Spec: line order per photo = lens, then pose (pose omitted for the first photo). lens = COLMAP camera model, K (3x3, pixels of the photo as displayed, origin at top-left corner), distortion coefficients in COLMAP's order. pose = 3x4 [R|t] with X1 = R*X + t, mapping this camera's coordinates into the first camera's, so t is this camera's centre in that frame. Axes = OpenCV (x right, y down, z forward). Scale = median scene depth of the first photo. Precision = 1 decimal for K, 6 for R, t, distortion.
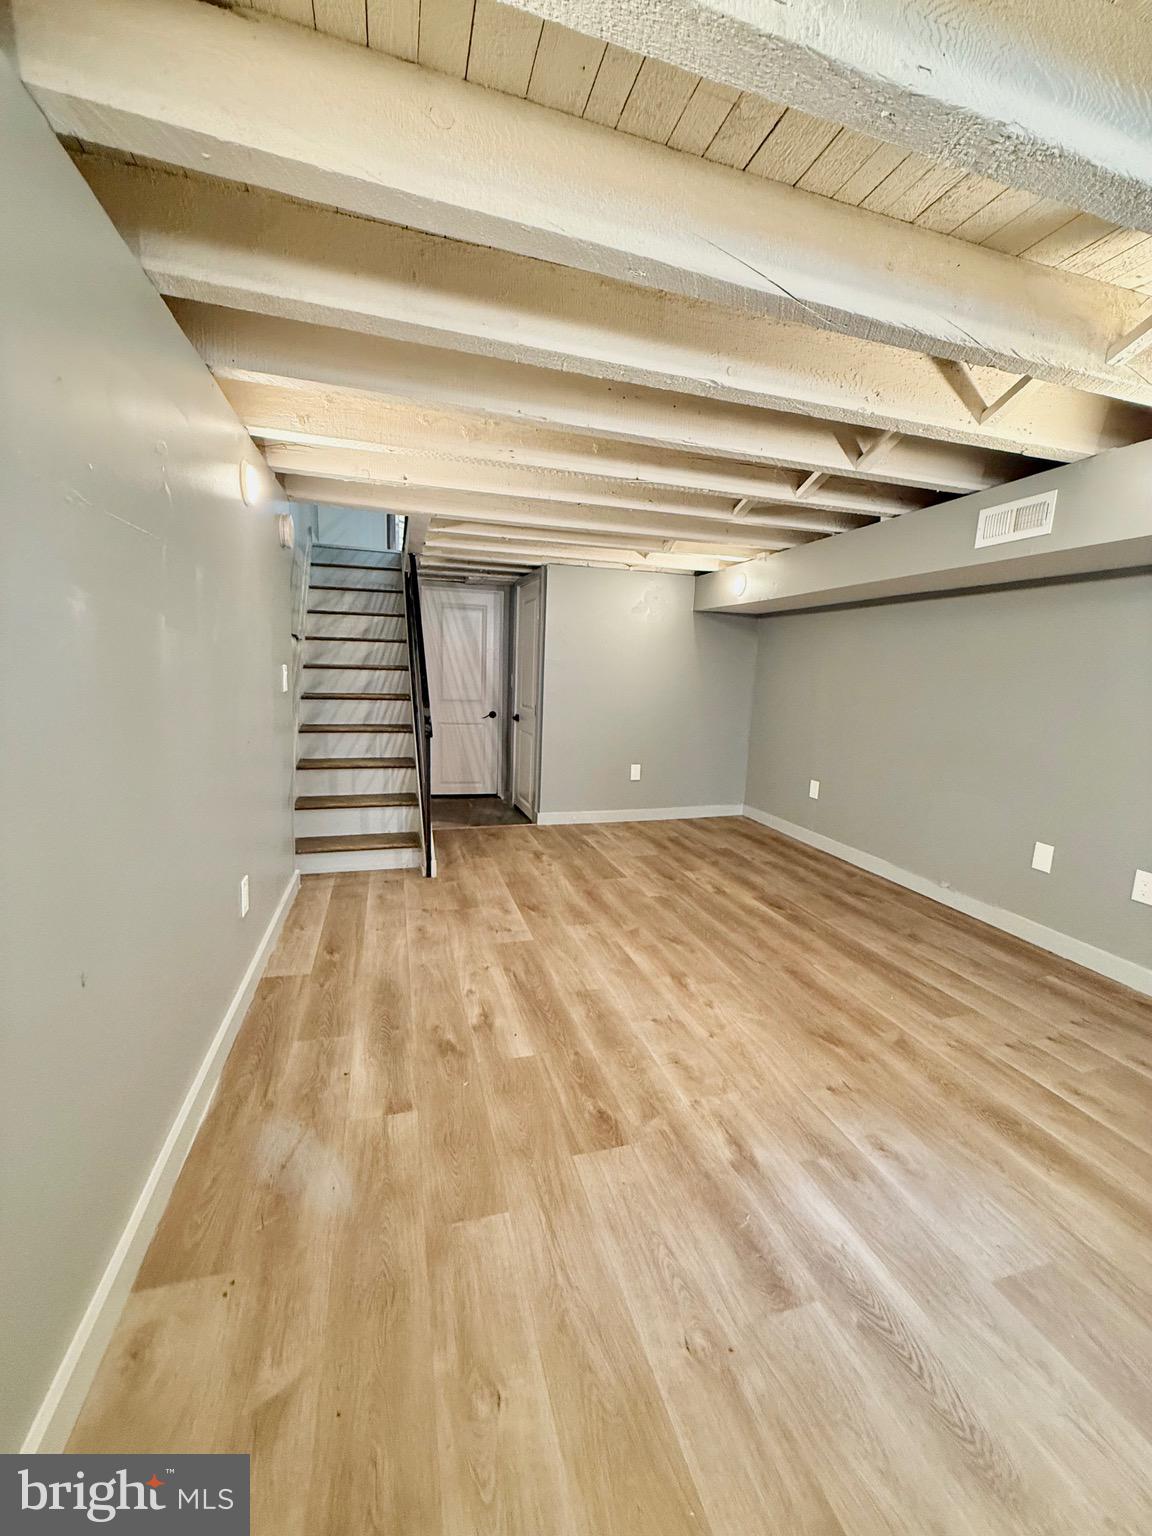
lens RADIAL K [[608.9, 0, 569.8], [0, 608.9, 758.0], [0, 0, 1]] dist [0.001783, -0.000294]
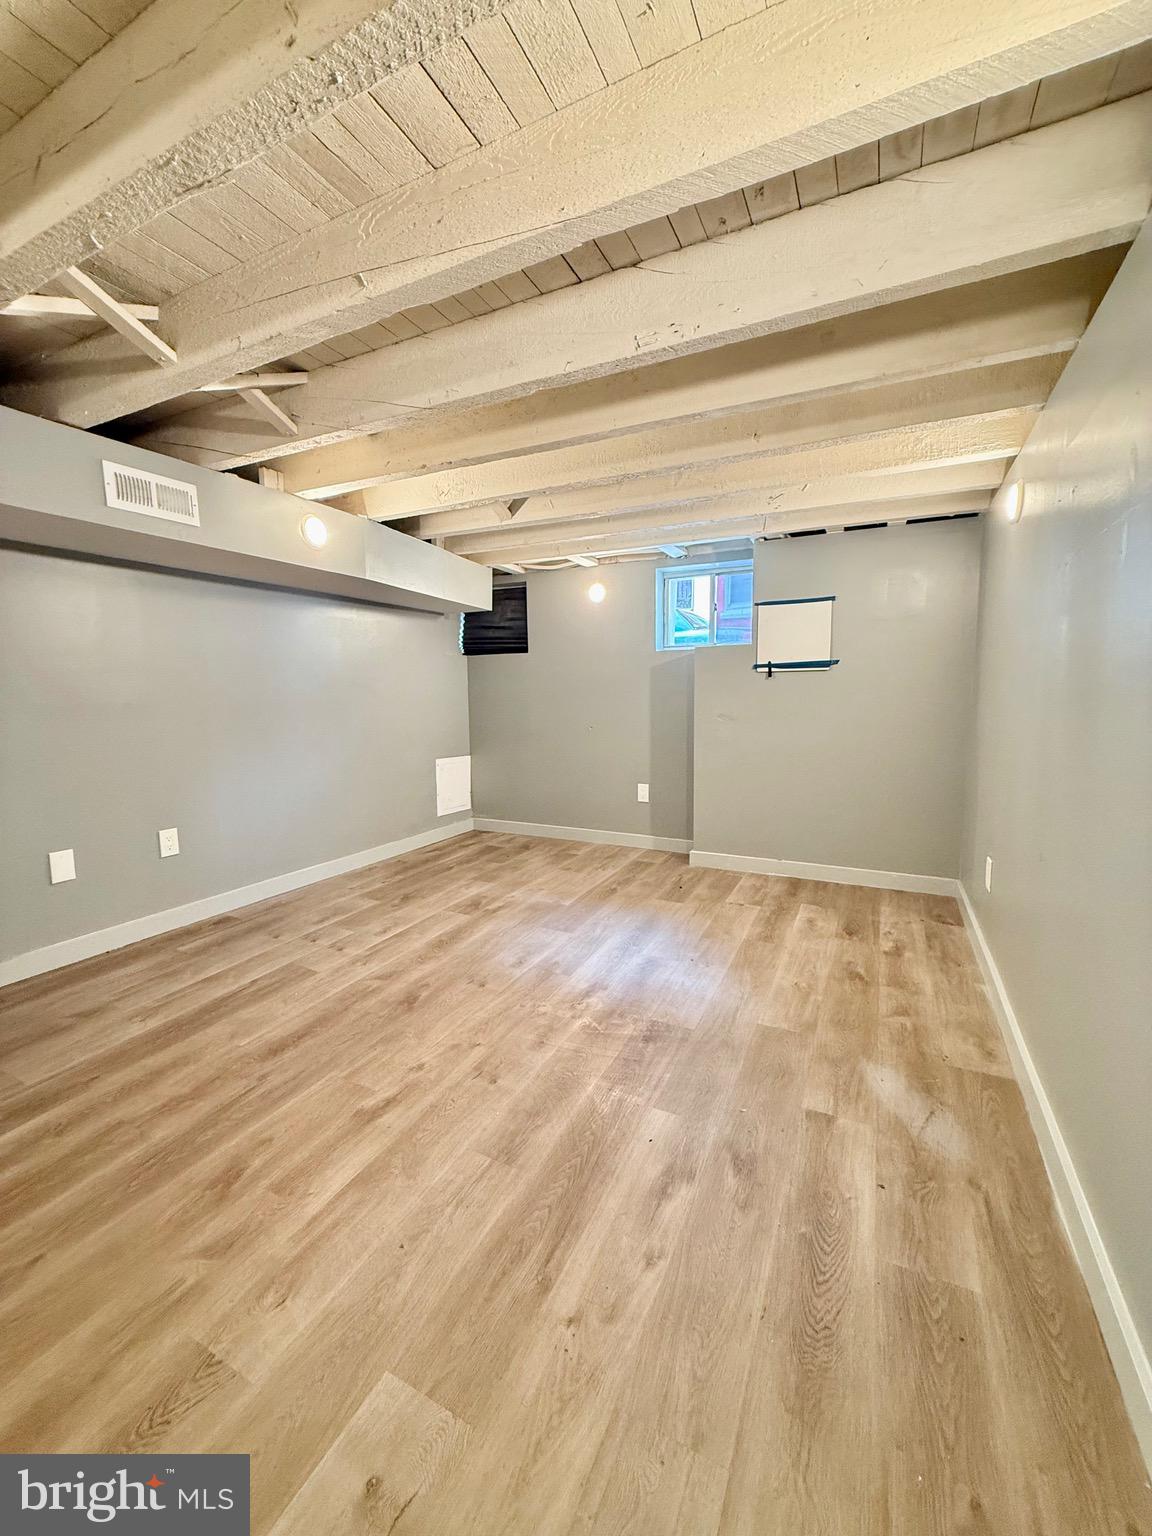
lens RADIAL K [[608.9, 0, 565.0], [0, 608.9, 779.4], [0, 0, 1]] dist [0.001783, -0.000294]
pose [[-0.722841, -0.133766, 0.677944, -0.459533], [0.078956, 0.958671, 0.273341, -0.195642], [-0.686489, 0.251110, -0.682405, 1.446074]]
